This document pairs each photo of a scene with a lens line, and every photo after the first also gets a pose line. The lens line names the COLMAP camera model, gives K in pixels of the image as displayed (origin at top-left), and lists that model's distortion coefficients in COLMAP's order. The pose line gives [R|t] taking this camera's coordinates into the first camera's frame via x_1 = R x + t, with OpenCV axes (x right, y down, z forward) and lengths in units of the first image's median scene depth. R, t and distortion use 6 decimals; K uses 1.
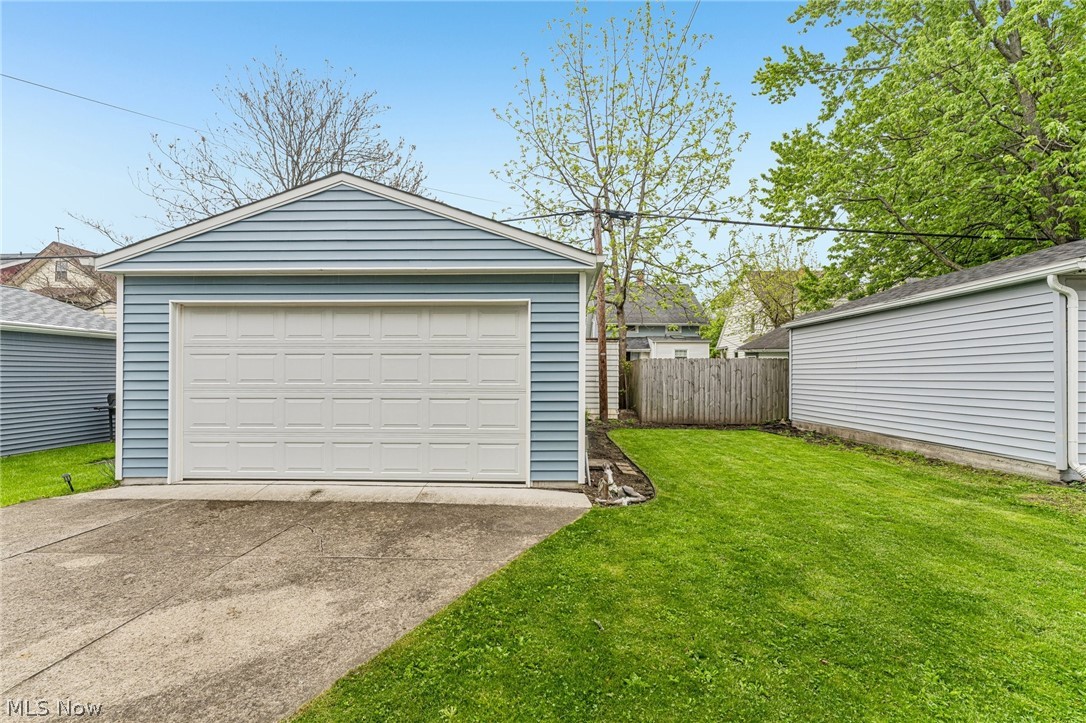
lens RADIAL K [[445.0, 0, 543.0], [0, 445.0, 361.5], [0, 0, 1]] dist [0.000175, -0.000004]
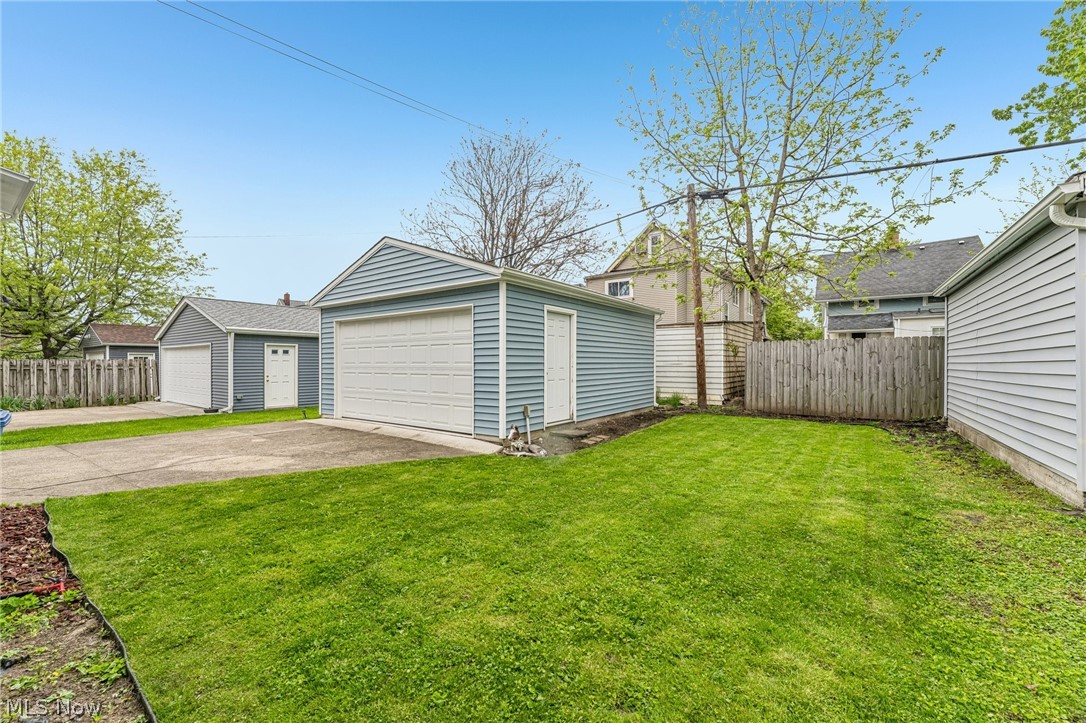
lens RADIAL K [[441.2, 0, 543.0], [0, 441.2, 361.5], [0, 0, 1]] dist [-0.000105, 0.000134]
pose [[0.820653, -0.005592, -0.571399, 0.408515], [0.020392, 0.999602, 0.019505, 0.007635], [0.571063, -0.027659, 0.820440, -0.006627]]
